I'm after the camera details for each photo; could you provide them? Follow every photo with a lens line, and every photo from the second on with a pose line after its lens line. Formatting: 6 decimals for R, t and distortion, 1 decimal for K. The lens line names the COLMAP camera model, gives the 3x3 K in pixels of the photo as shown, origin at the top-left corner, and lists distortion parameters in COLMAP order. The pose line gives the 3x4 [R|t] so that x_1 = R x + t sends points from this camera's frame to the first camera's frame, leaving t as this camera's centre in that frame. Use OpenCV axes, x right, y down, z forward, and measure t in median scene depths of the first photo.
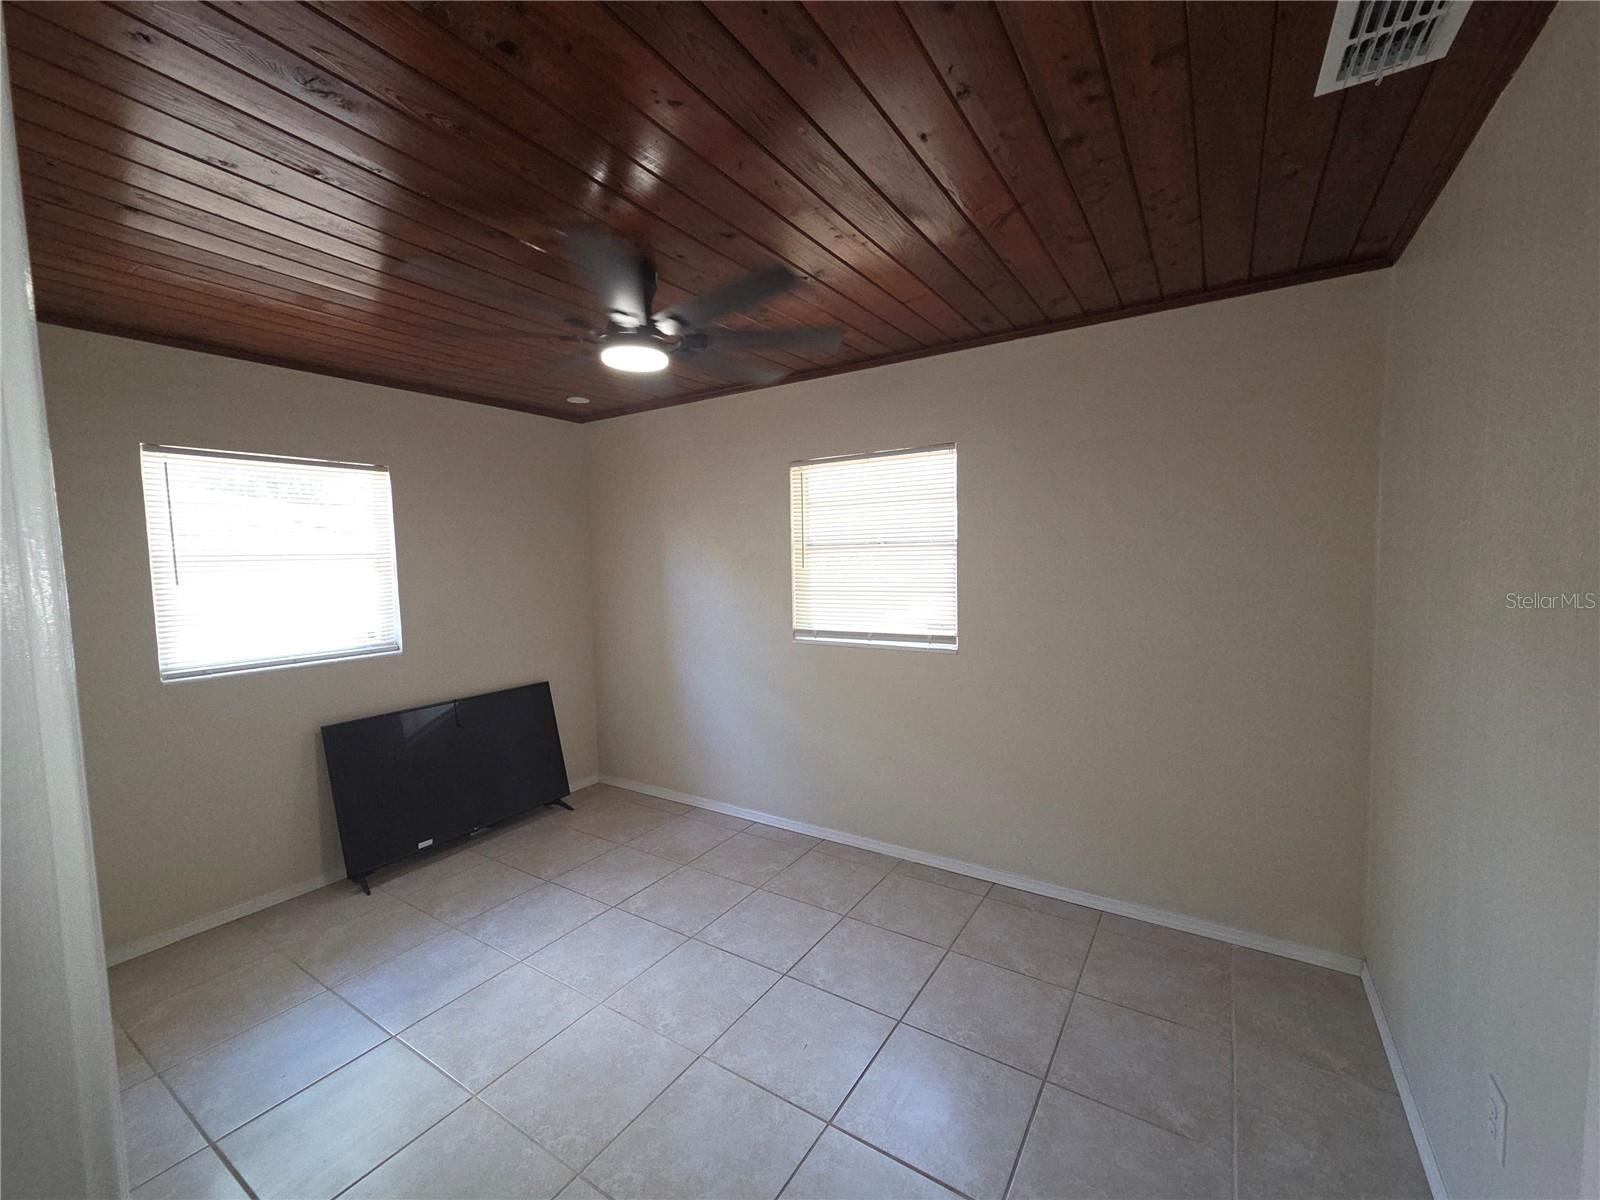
lens RADIAL K [[655.9, 0, 792.7], [0, 655.9, 591.7], [0, 0, 1]] dist [0.005900, -0.001407]
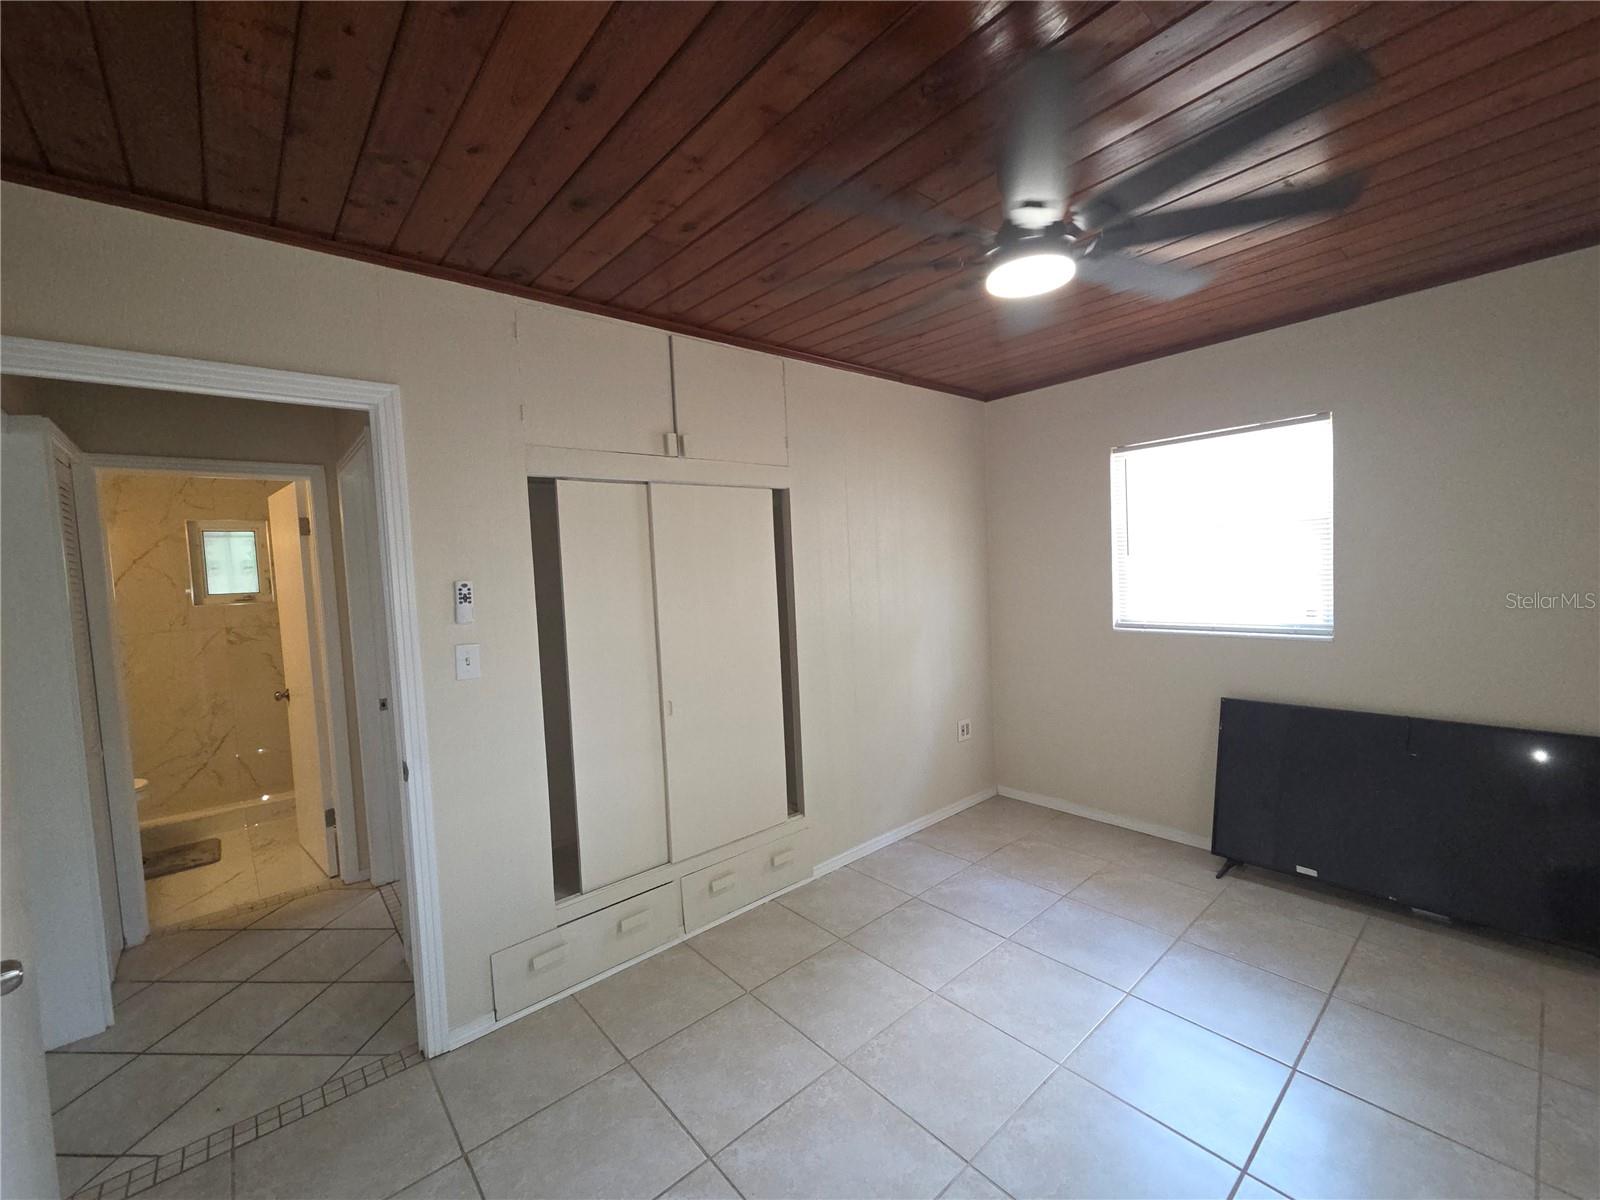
lens RADIAL K [[655.9, 0, 796.9], [0, 655.9, 602.9], [0, 0, 1]] dist [0.005900, -0.001407]
pose [[-0.267189, 0.101404, -0.958294, 0.404163], [0.008407, 0.994655, 0.102907, -0.048172], [0.963607, 0.019439, -0.266614, 0.636701]]
